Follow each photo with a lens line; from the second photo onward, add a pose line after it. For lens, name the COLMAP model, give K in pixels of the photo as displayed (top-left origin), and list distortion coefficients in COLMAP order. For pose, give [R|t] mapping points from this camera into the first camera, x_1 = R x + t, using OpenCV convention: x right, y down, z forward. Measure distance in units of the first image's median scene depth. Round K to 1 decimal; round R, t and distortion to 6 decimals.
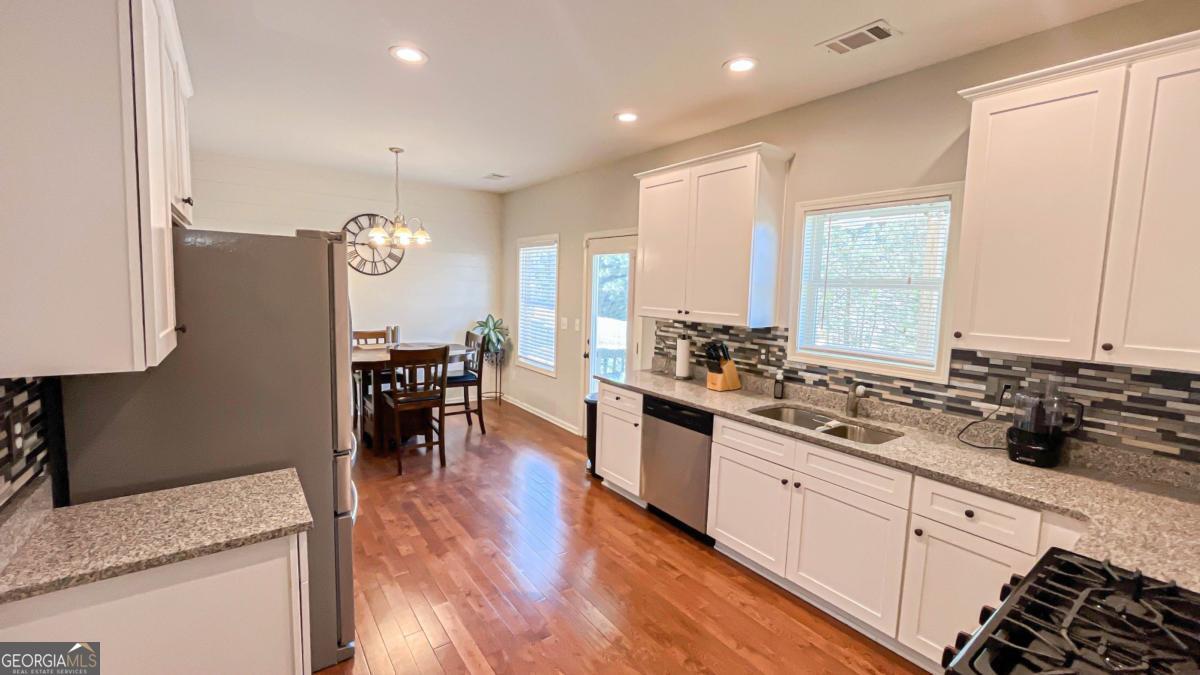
lens RADIAL K [[487.3, 0, 598.1], [0, 487.3, 332.8], [0, 0, 1]] dist [-0.002014, -0.001191]
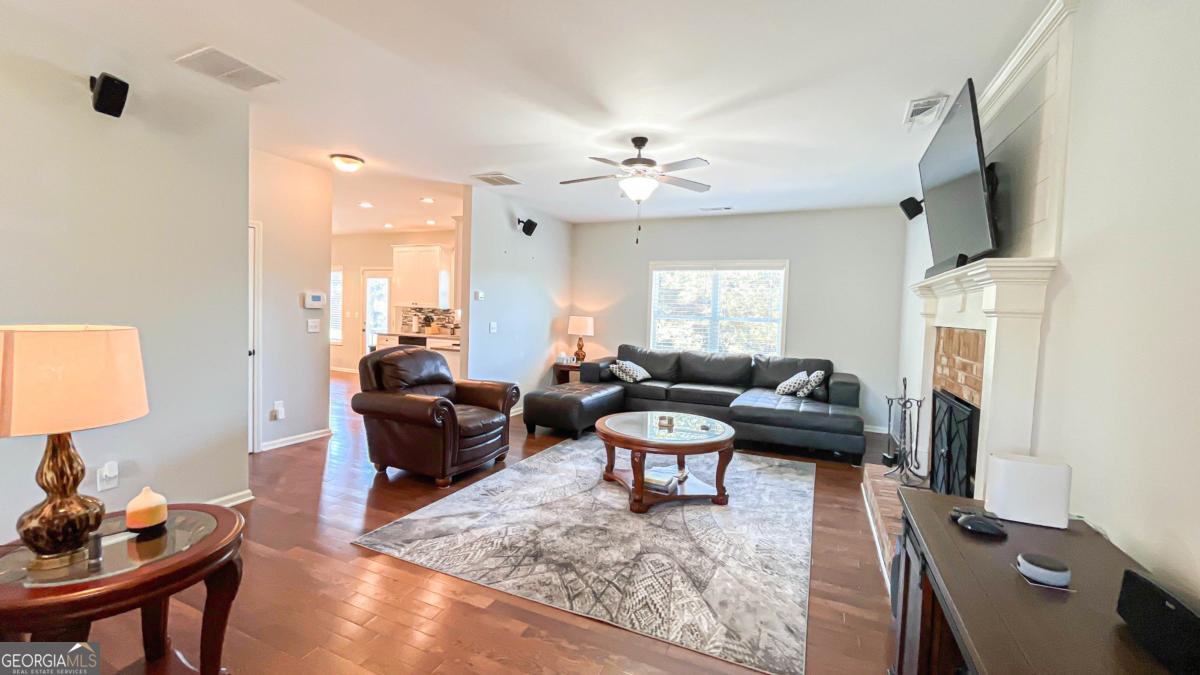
lens RADIAL K [[487.3, 0, 603.2], [0, 487.3, 334.8], [0, 0, 1]] dist [-0.002014, -0.001191]
pose [[0.866066, -0.026579, 0.499223, -0.221173], [0.042302, 0.998901, -0.020206, 0.192646], [-0.498137, 0.038618, 0.866238, -1.520196]]
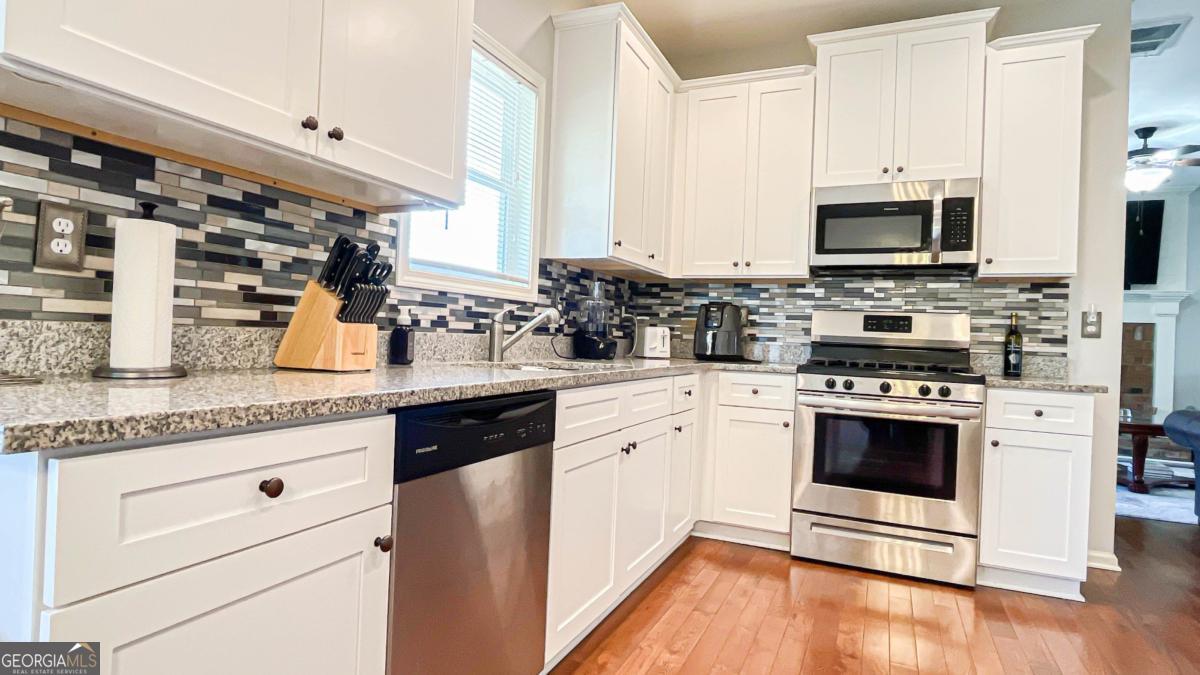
lens RADIAL K [[640.5, 0, 596.2], [0, 640.5, 331.3], [0, 0, 1]] dist [-0.000193, -0.002381]
pose [[-0.494251, -0.040921, 0.868355, -0.234563], [0.030687, 0.997448, 0.064471, 0.056584], [-0.868777, 0.058512, -0.491734, 0.971033]]
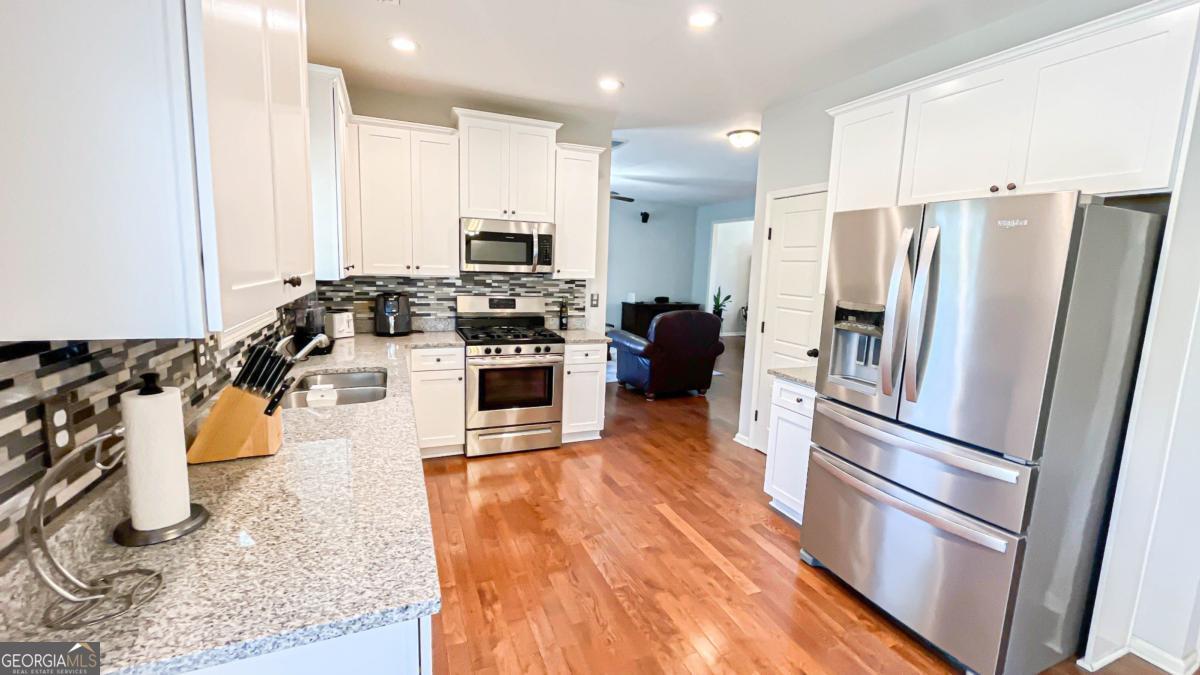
lens RADIAL K [[487.3, 0, 600.1], [0, 487.3, 332.1], [0, 0, 1]] dist [-0.002014, -0.001191]
pose [[-0.971832, -0.092104, 0.216931, -0.122925], [-0.039731, 0.971325, 0.234414, -0.091773], [-0.232301, 0.219193, -0.947624, 1.198918]]
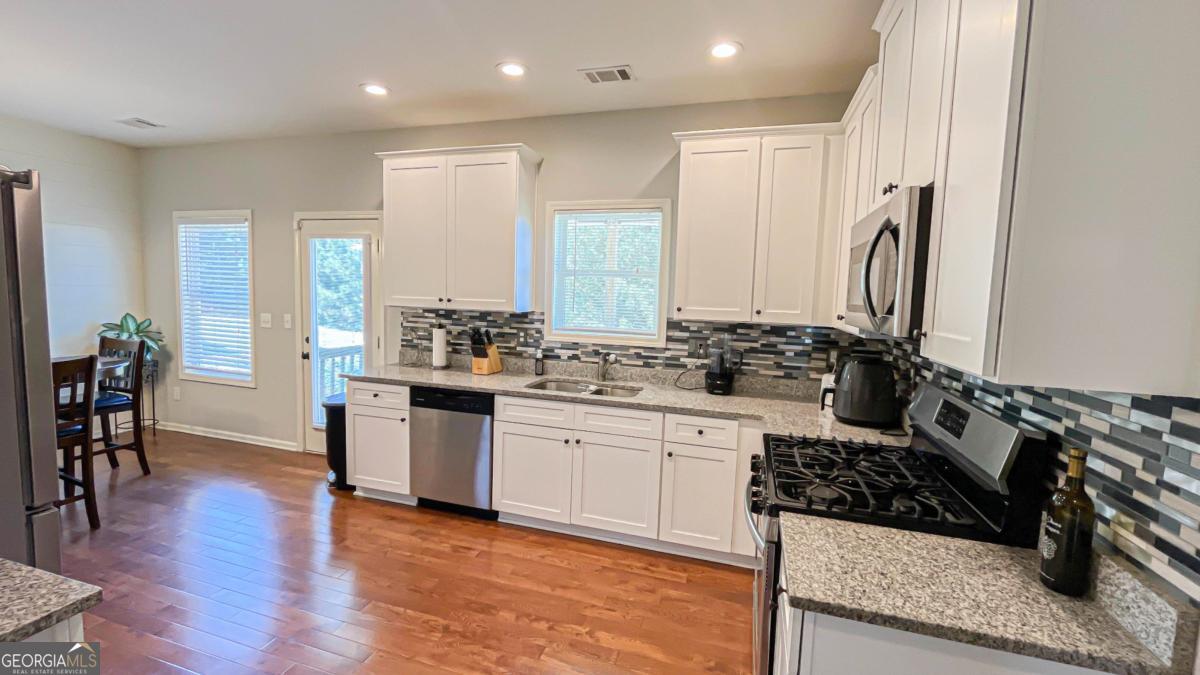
lens RADIAL K [[487.3, 0, 597.9], [0, 487.3, 333.0], [0, 0, 1]] dist [-0.002014, -0.001191]
pose [[0.802323, -0.052698, 0.594559, -0.157190], [0.049238, 0.998543, 0.022061, 0.016852], [-0.594856, 0.011575, 0.803749, 0.011183]]
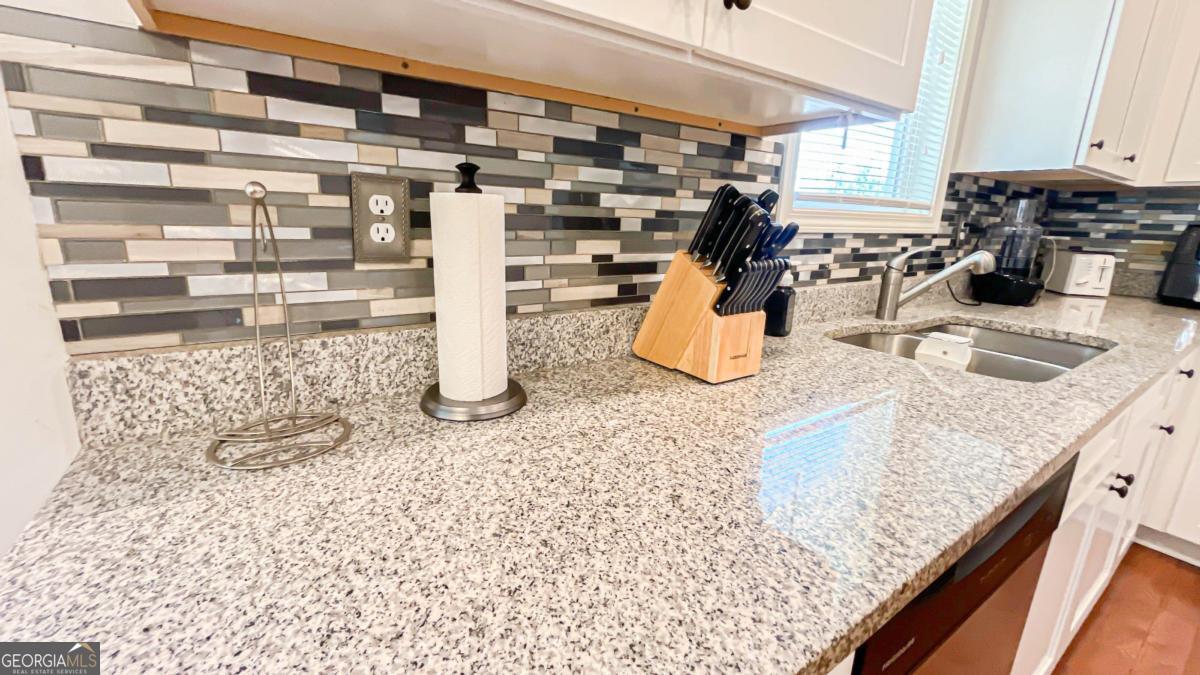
lens RADIAL K [[487.3, 0, 596.8], [0, 487.3, 334.1], [0, 0, 1]] dist [-0.002014, -0.001191]
pose [[0.033061, -0.265273, 0.963606, -0.006793], [0.065074, 0.962659, 0.262779, 0.019749], [-0.997333, 0.054018, 0.049089, 0.954532]]
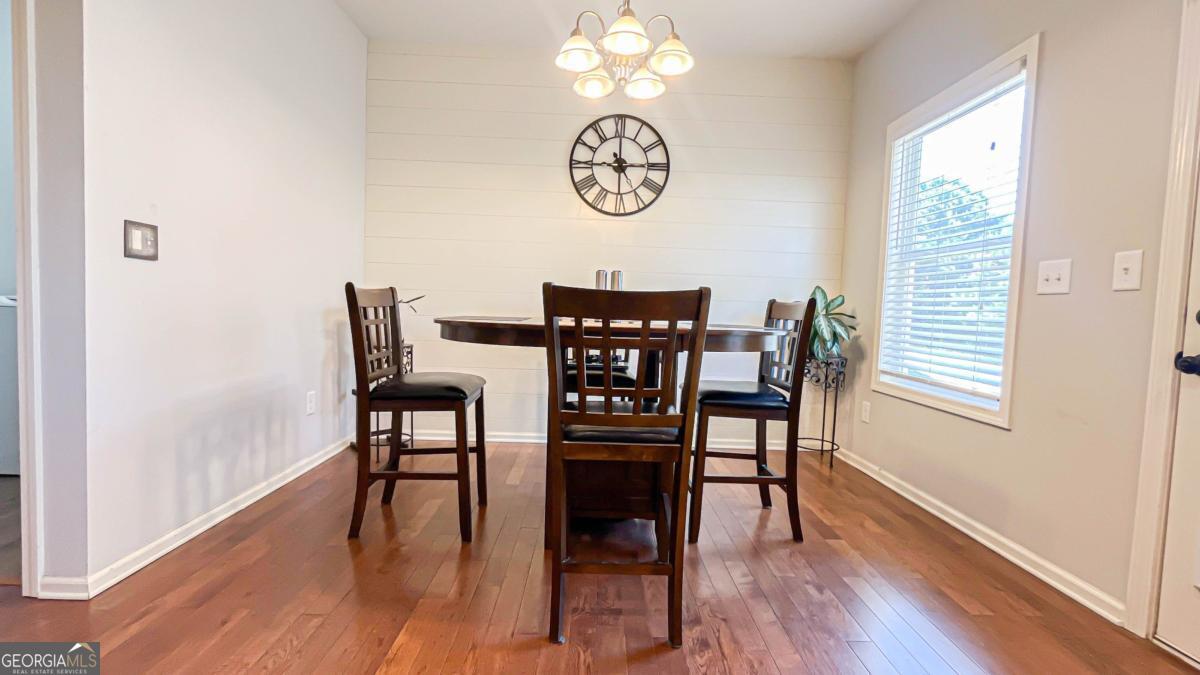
lens RADIAL K [[487.3, 0, 597.9], [0, 487.3, 332.8], [0, 0, 1]] dist [-0.002014, -0.001191]
pose [[0.818413, 0.028598, -0.573919, -0.196003], [-0.068342, 0.996516, -0.047801, 0.087608], [0.570552, 0.078344, 0.817516, 0.761501]]
